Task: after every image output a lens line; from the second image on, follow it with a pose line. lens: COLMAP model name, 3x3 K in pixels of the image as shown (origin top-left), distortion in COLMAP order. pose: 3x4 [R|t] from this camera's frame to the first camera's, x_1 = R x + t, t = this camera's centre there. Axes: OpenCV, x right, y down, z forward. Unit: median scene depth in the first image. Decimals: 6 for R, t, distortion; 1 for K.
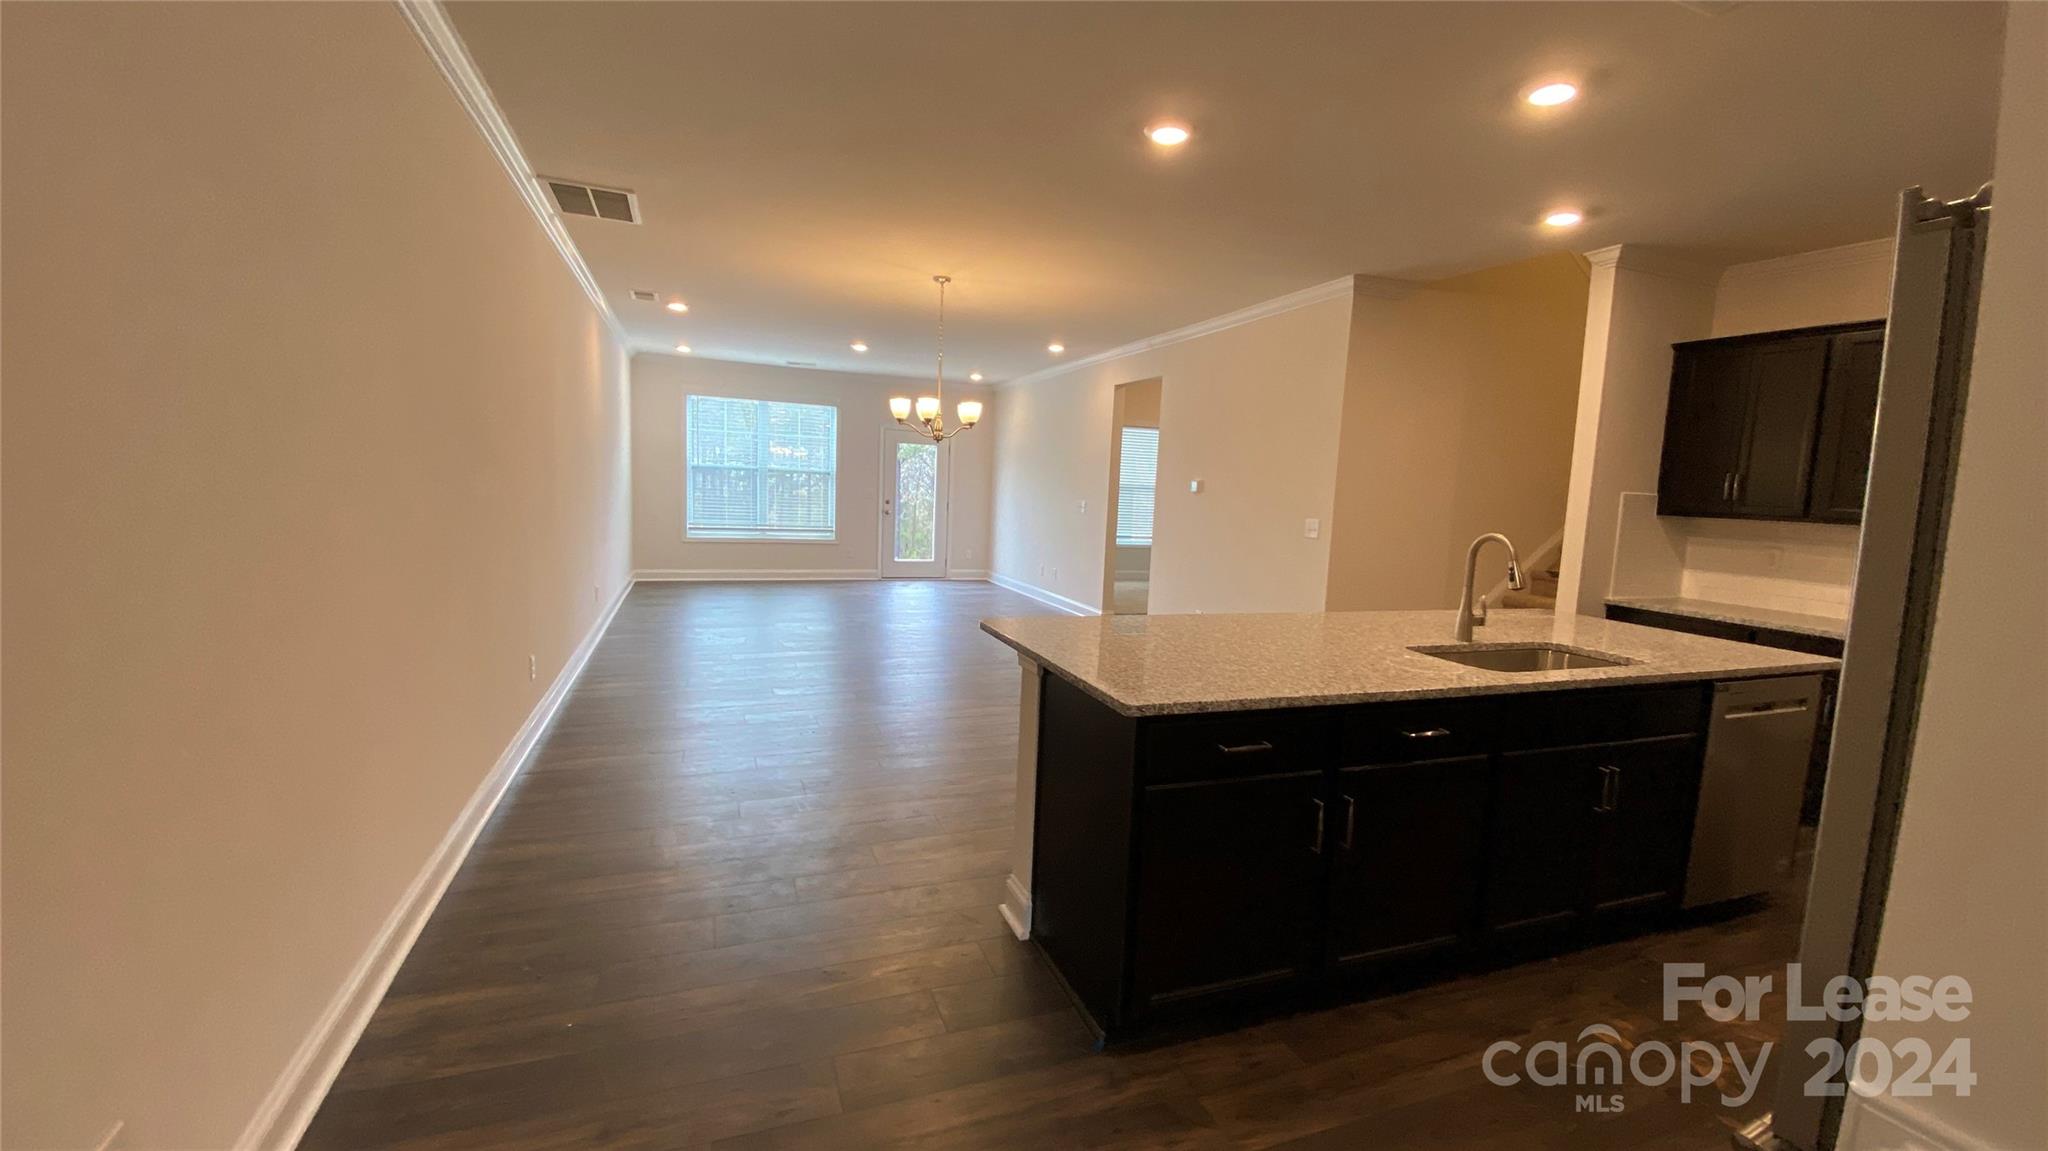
lens RADIAL K [[820.7, 0, 1046.1], [0, 820.7, 572.6], [0, 0, 1]] dist [0.001884, -0.000159]
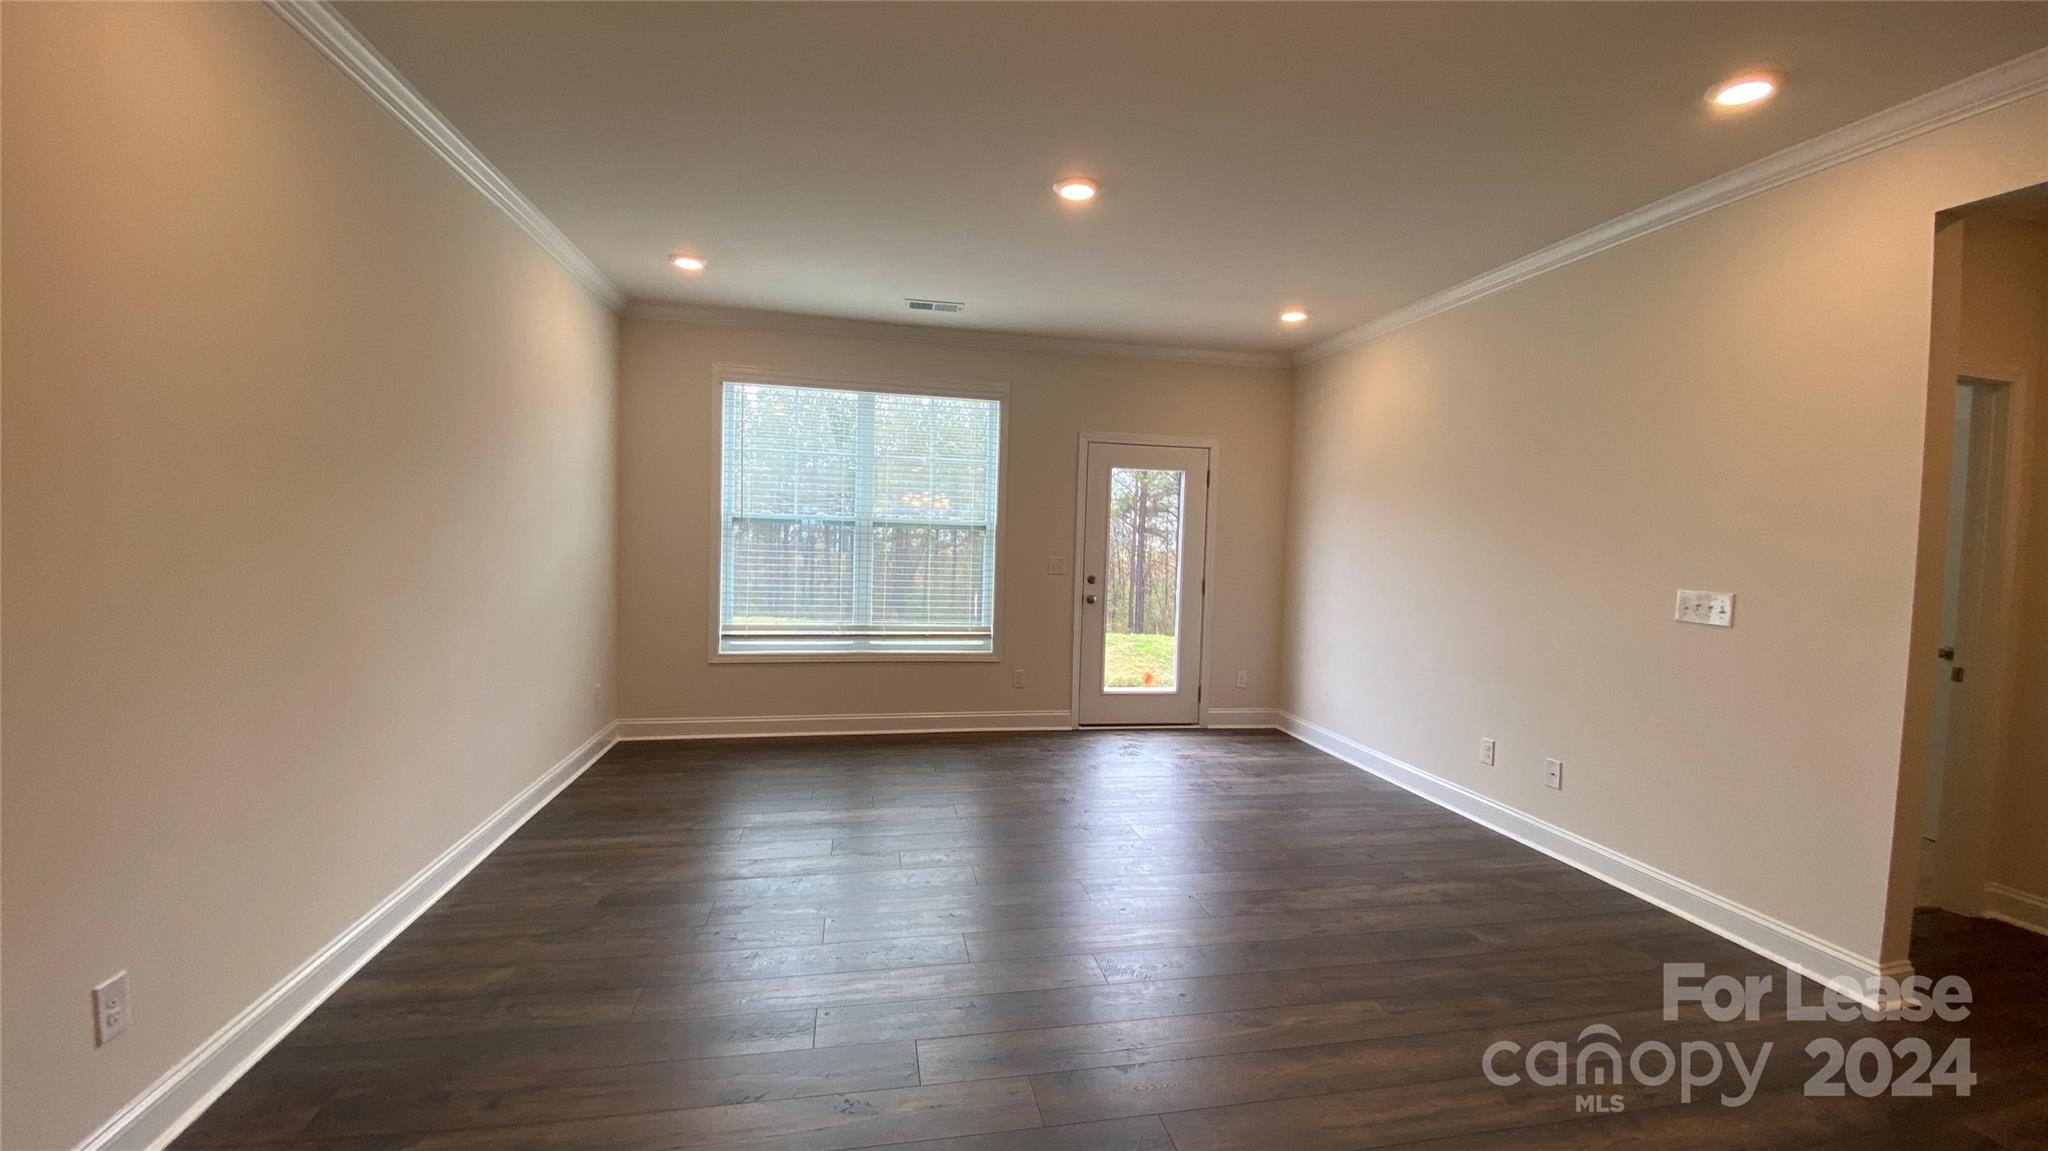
lens RADIAL K [[820.7, 0, 1046.1], [0, 820.7, 572.6], [0, 0, 1]] dist [0.001884, -0.000159]
pose [[0.985497, -0.004763, -0.169626, -0.137944], [-0.006993, 0.997617, -0.068643, -0.056956], [0.169549, 0.068834, 0.983115, 0.498242]]
